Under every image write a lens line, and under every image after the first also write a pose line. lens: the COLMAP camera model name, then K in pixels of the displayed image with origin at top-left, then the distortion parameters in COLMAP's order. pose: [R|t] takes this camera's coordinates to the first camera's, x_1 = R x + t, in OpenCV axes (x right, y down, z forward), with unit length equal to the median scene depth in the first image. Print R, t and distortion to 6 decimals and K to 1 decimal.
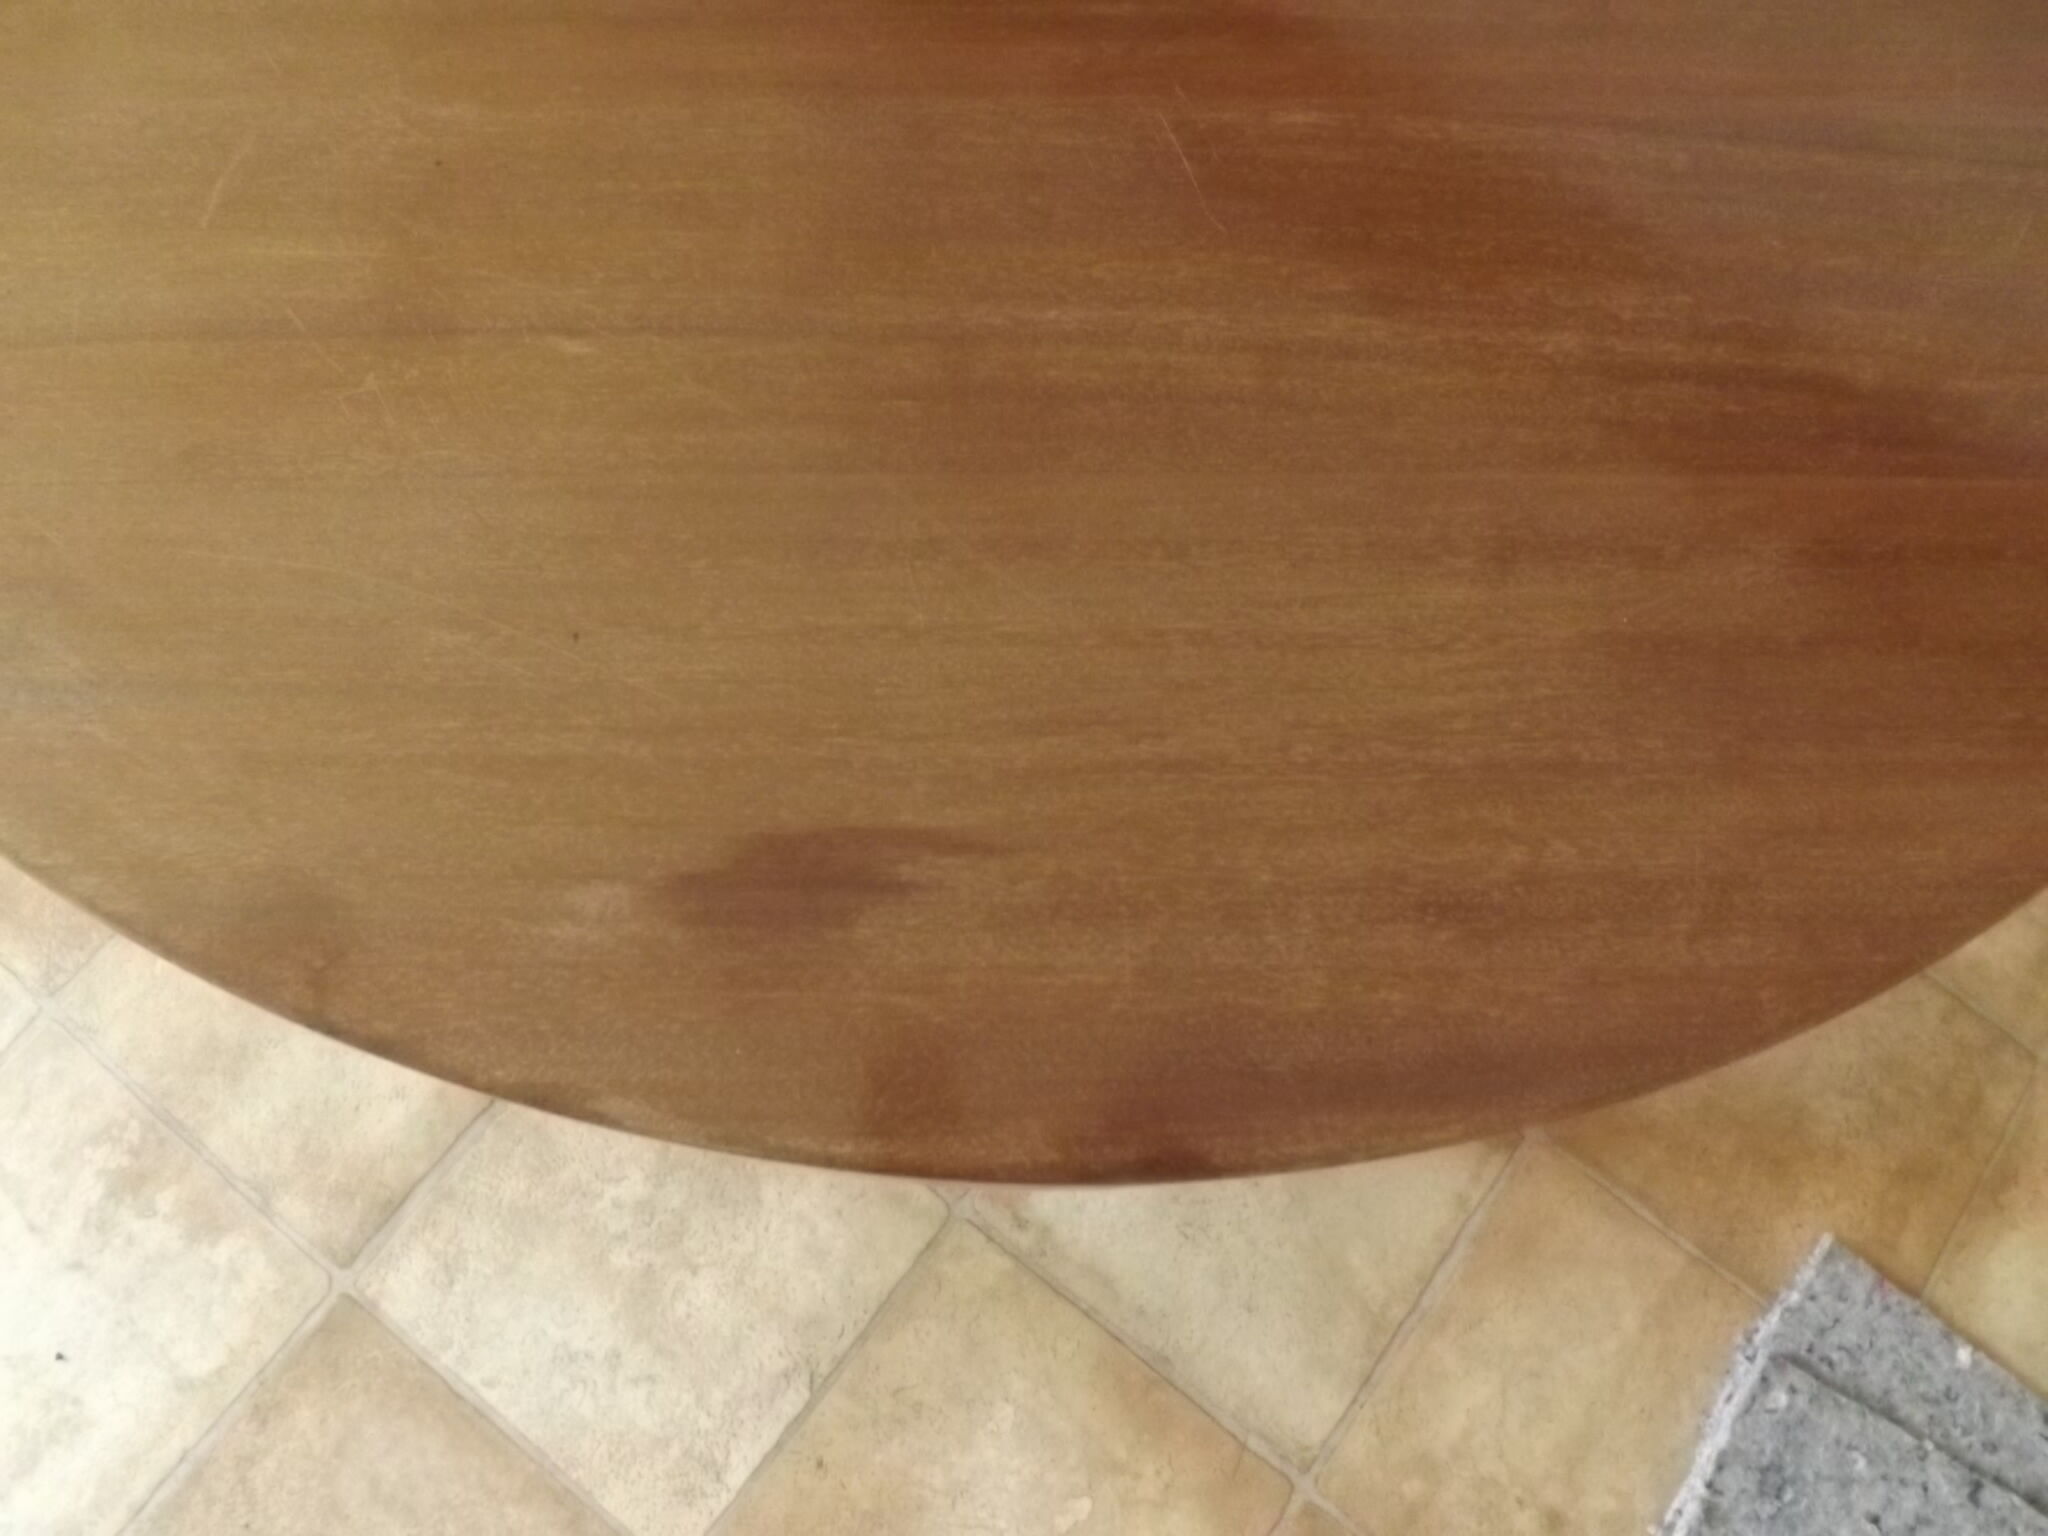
lens RADIAL K [[1482.5, 0, 974.4], [0, 1482.5, 789.0], [0, 0, 1]] dist [-0.056405, 0.004391]
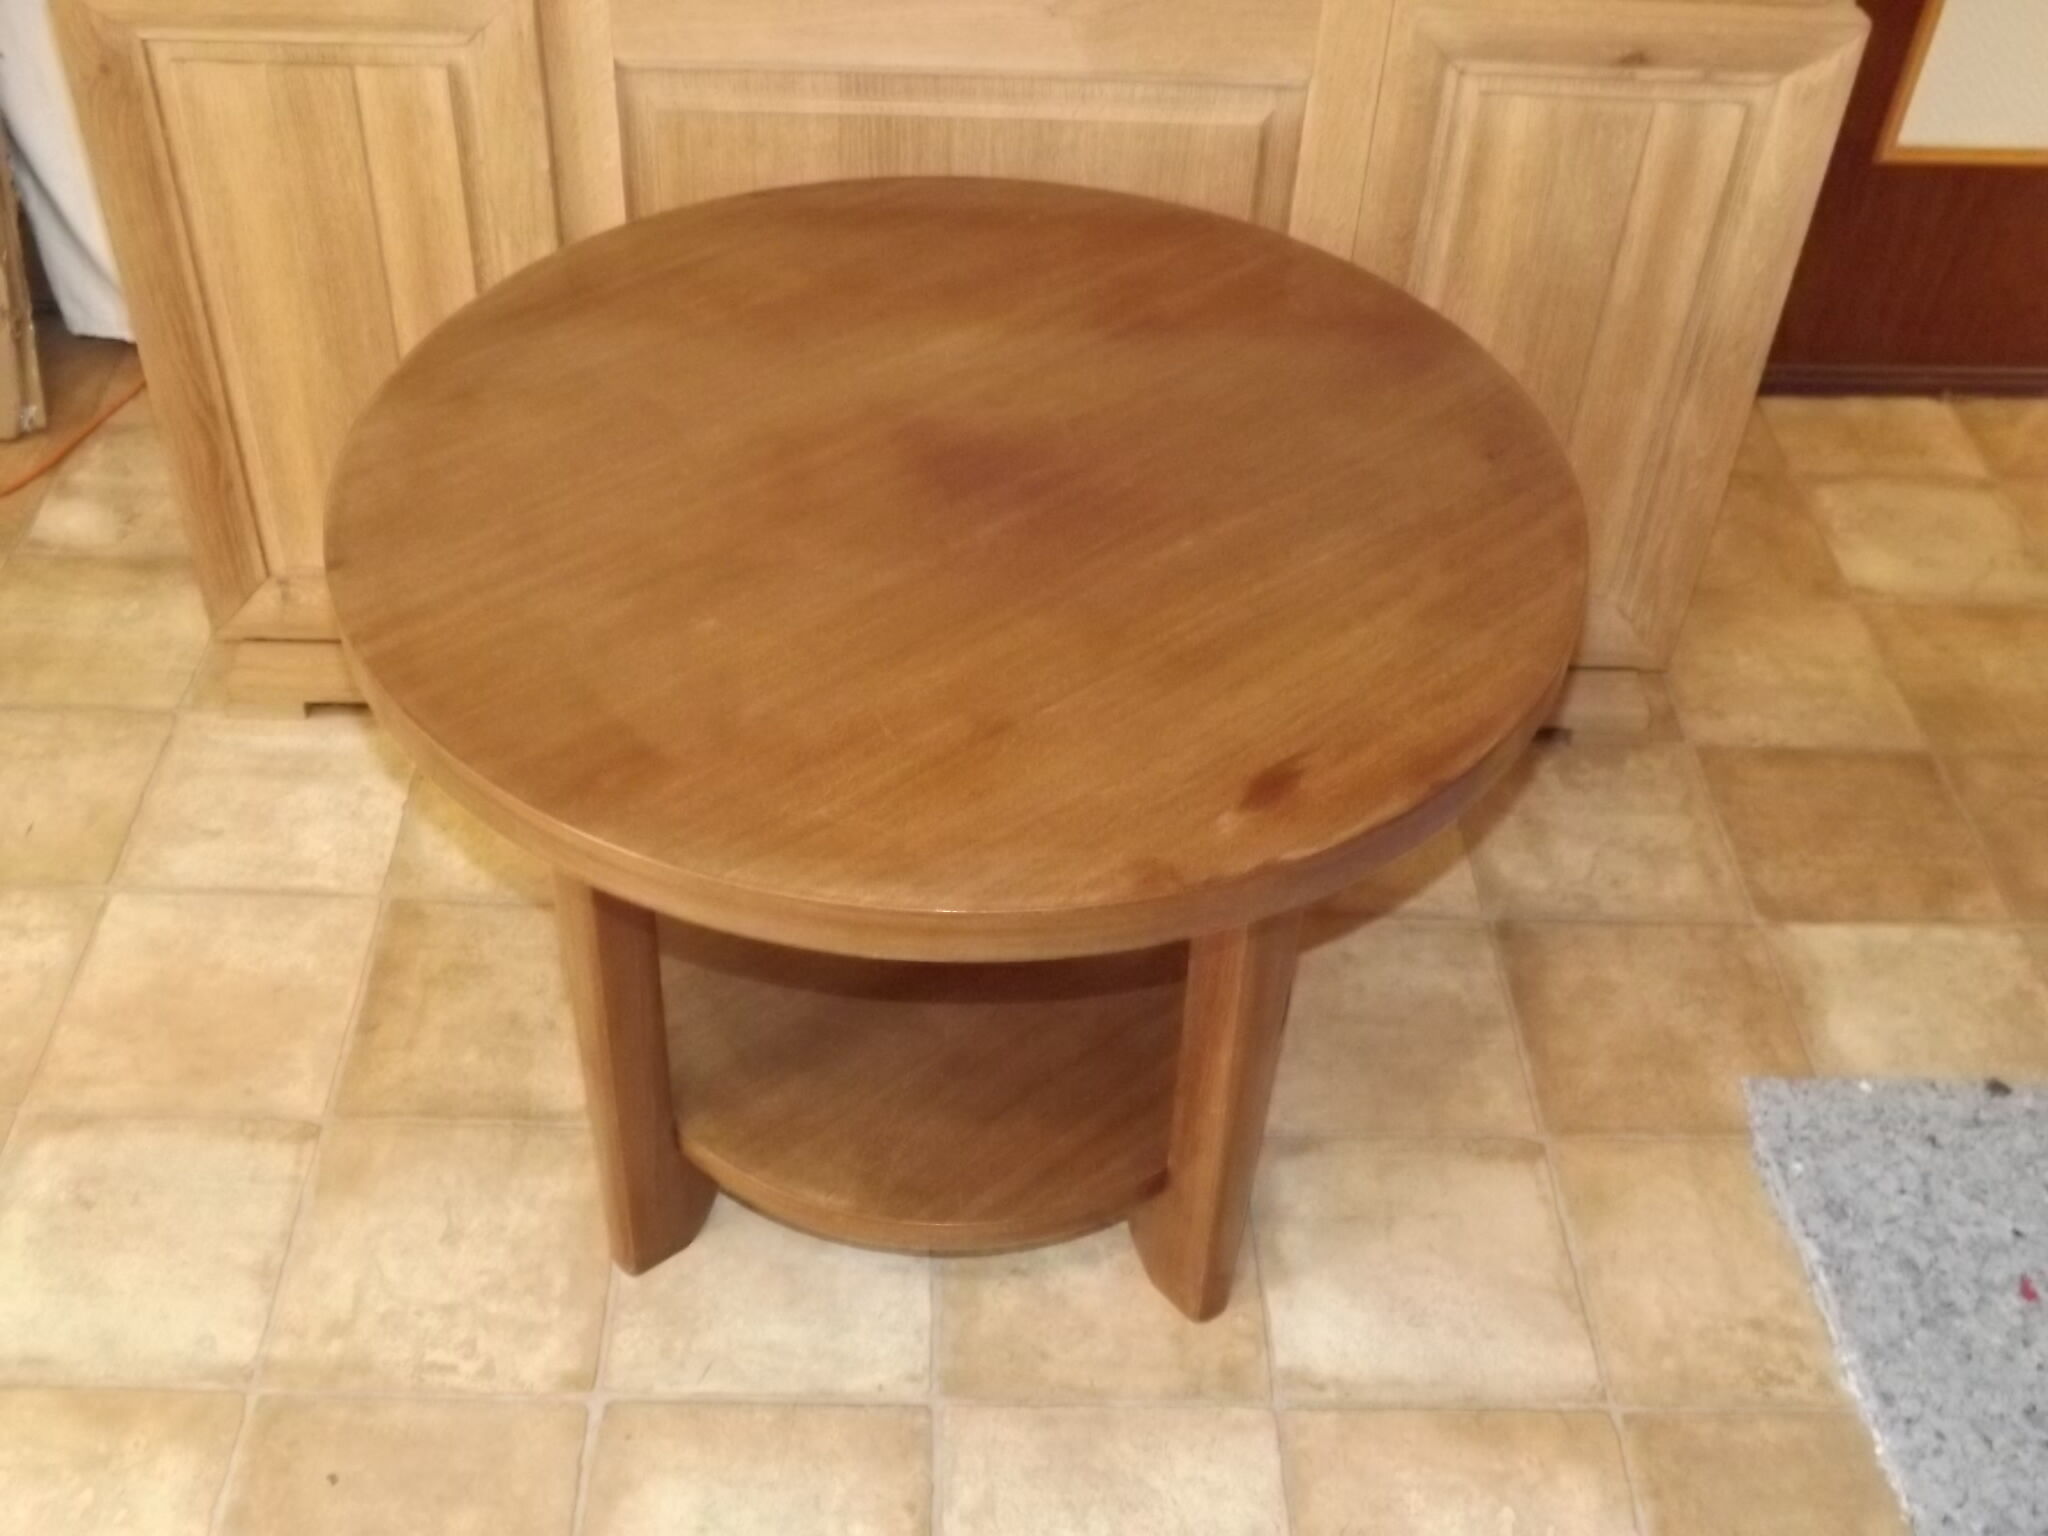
lens RADIAL K [[2144.3, 0, 989.5], [0, 2144.3, 761.5], [0, 0, 1]] dist [-0.078551, 0.084691]
pose [[0.781855, -0.436670, 0.444998, -0.796503], [0.599400, 0.722849, -0.343816, 0.378156], [-0.171532, 0.535545, 0.826903, -0.773631]]
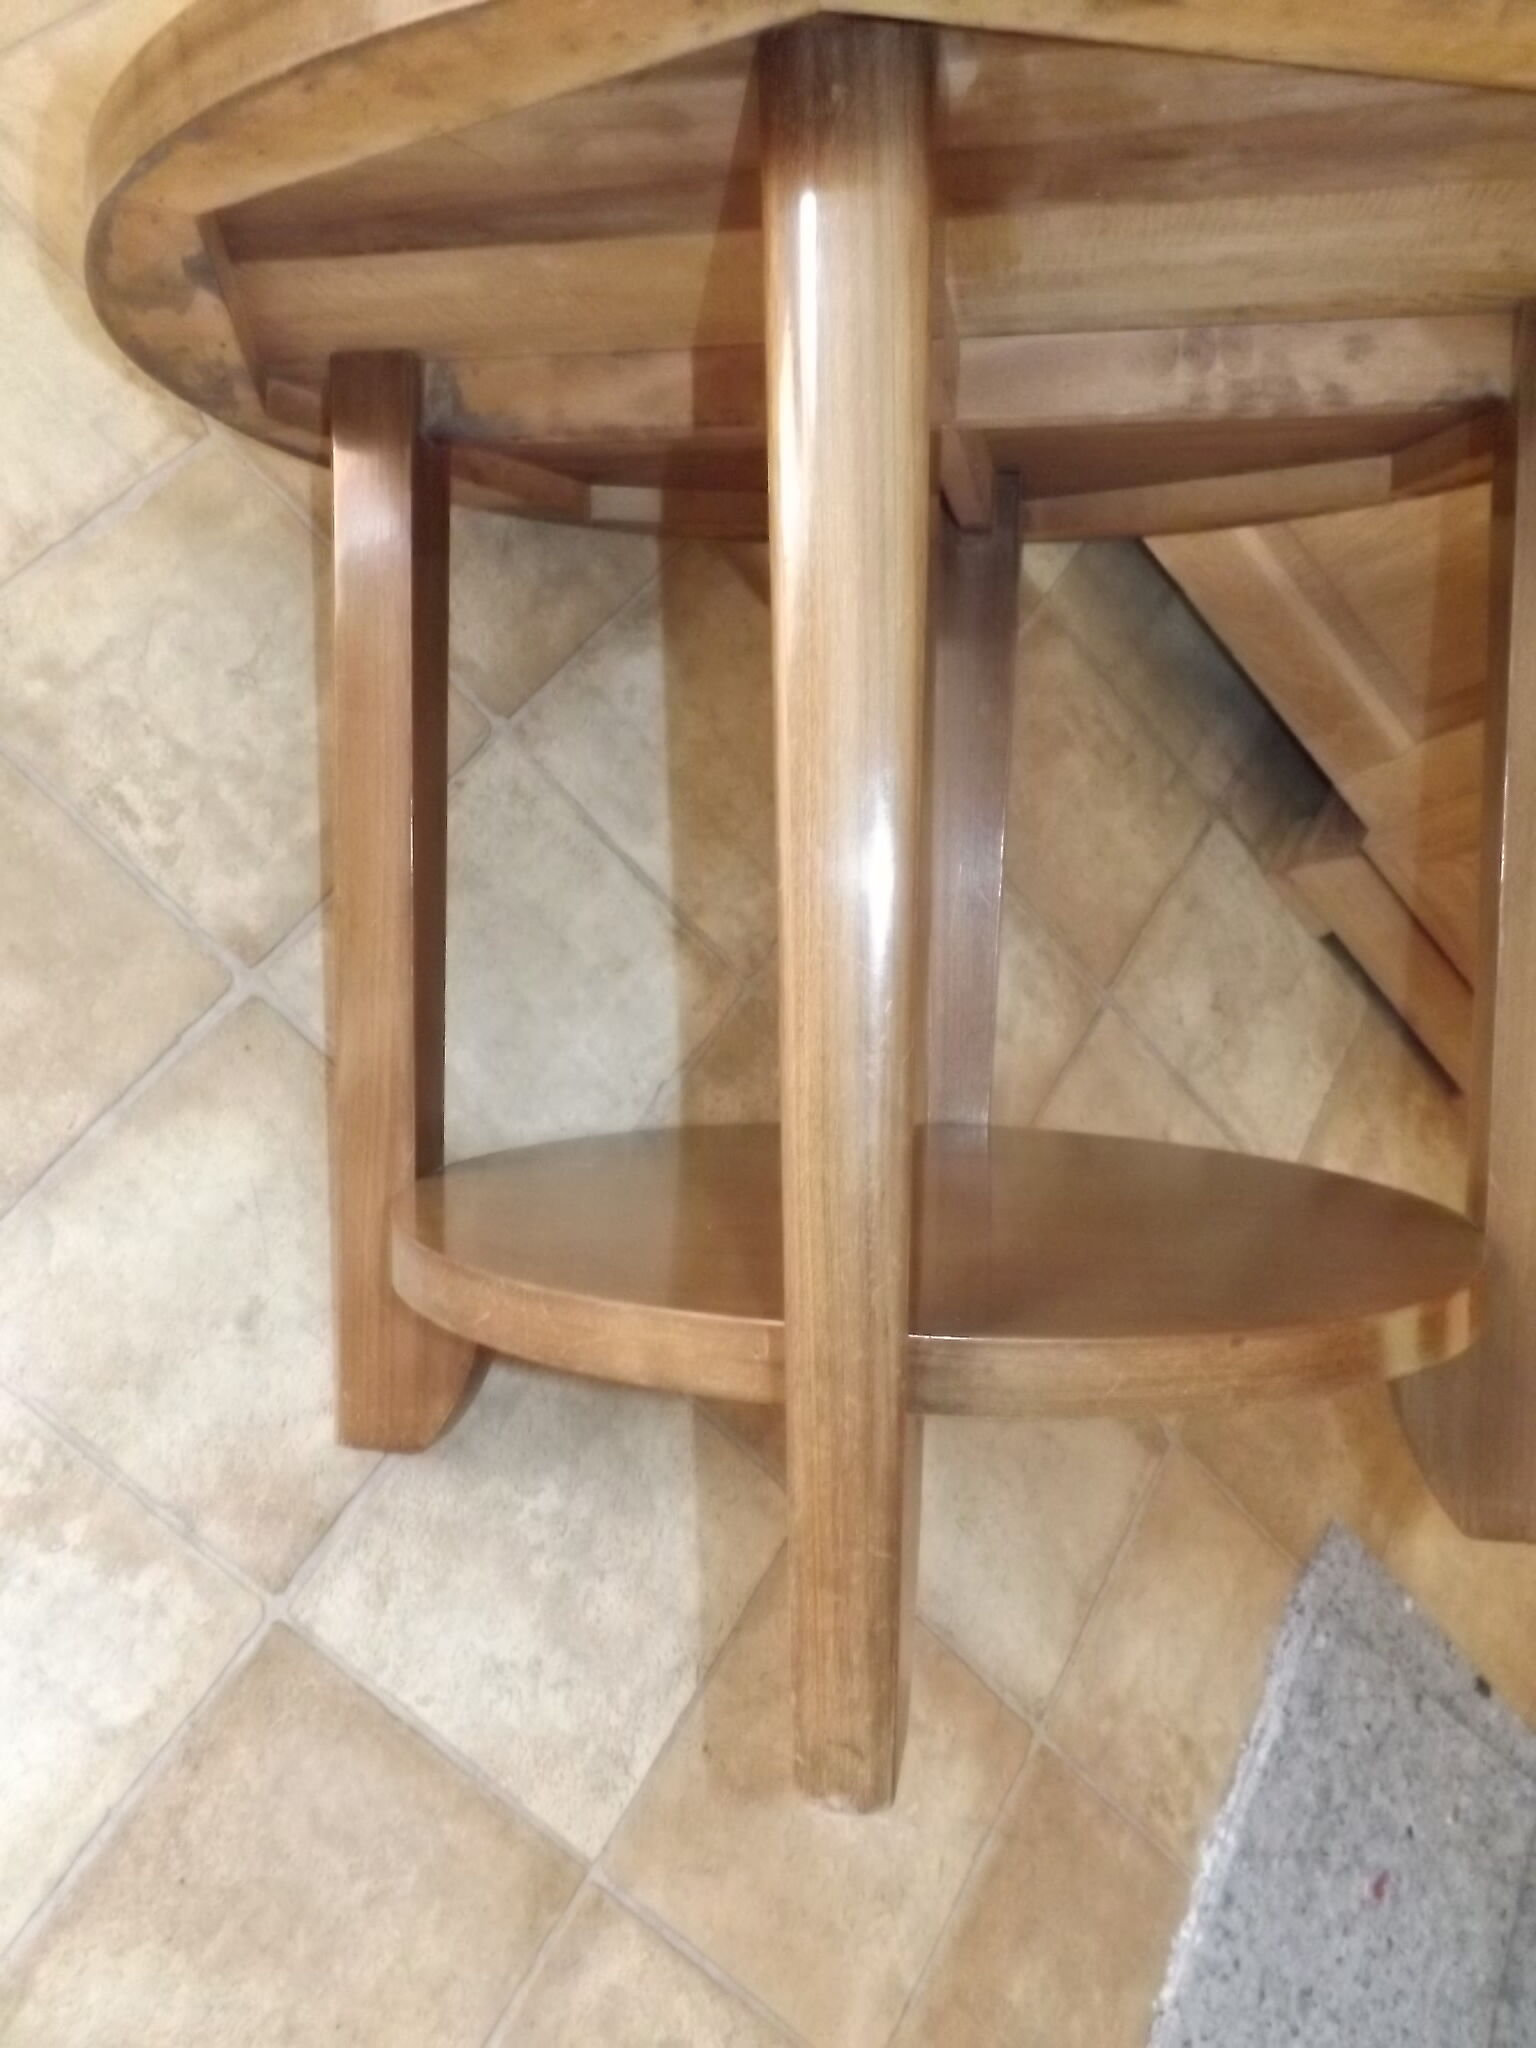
lens RADIAL K [[1682.0, 0, 744.9], [0, 1682.0, 1005.6], [0, 0, 1]] dist [-0.013099, 0.006114]
pose [[0.867851, 0.120356, 0.482026, -0.745794], [-0.135451, 0.990778, -0.003517, -0.090472], [-0.478004, -0.062239, 0.876150, -0.083060]]
